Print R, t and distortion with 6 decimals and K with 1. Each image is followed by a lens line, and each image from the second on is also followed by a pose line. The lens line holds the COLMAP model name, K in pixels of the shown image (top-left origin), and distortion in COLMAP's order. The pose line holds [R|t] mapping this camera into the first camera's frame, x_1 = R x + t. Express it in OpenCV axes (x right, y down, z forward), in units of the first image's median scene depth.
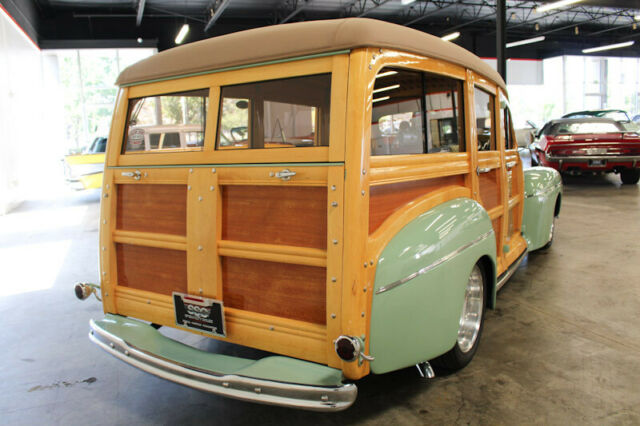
lens RADIAL K [[523.5, 0, 306.2], [0, 523.5, 213.0], [0, 0, 1]] dist [-0.154500, 0.117278]
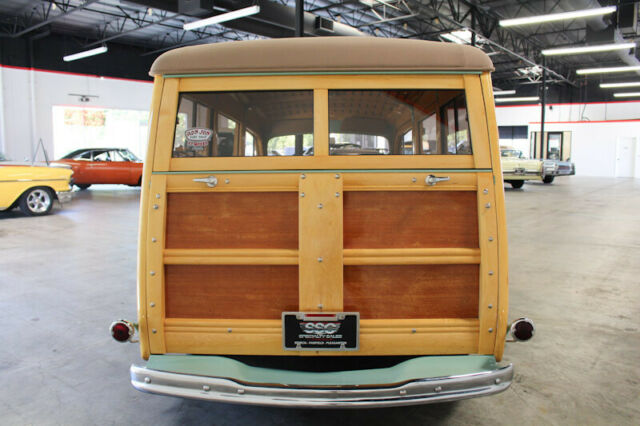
lens RADIAL K [[419.3, 0, 320.0], [0, 419.3, 213.0], [0, 0, 1]] dist [-0.002458, 0.000118]
pose [[0.851448, -0.047921, 0.522245, -0.598303], [0.044968, 0.998820, 0.018337, -0.029939], [-0.522507, 0.007871, 0.852599, 0.366518]]
